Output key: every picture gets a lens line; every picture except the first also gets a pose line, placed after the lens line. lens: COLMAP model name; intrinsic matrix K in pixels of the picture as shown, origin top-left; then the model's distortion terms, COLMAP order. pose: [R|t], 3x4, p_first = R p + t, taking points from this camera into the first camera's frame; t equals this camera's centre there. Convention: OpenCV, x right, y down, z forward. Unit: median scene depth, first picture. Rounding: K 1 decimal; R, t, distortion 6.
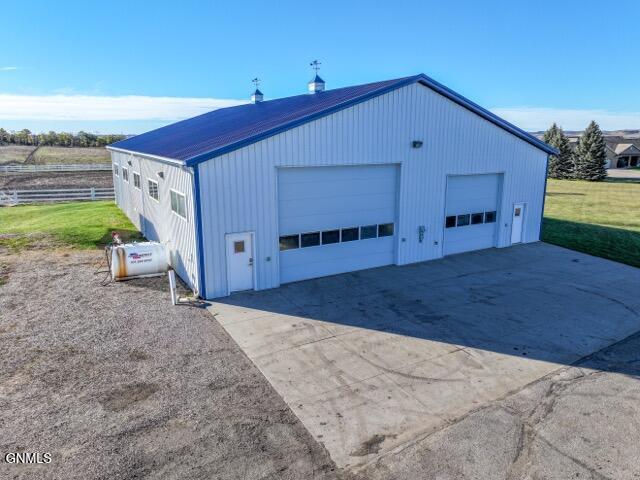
lens RADIAL K [[448.8, 0, 321.3], [0, 448.8, 236.3], [0, 0, 1]] dist [0.008594, 0.001180]
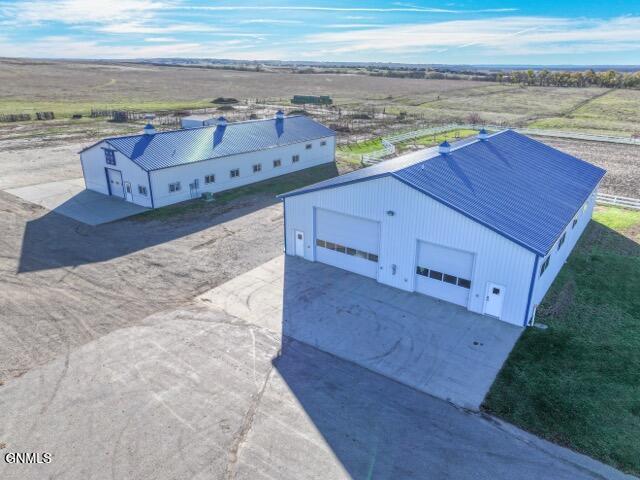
lens RADIAL K [[448.8, 0, 321.3], [0, 448.8, 236.3], [0, 0, 1]] dist [0.008594, 0.001180]
pose [[0.389621, 0.322690, -0.862593, 1.655314], [-0.195967, 0.944208, 0.264705, -0.549791], [0.899885, 0.065905, 0.431120, 0.135481]]
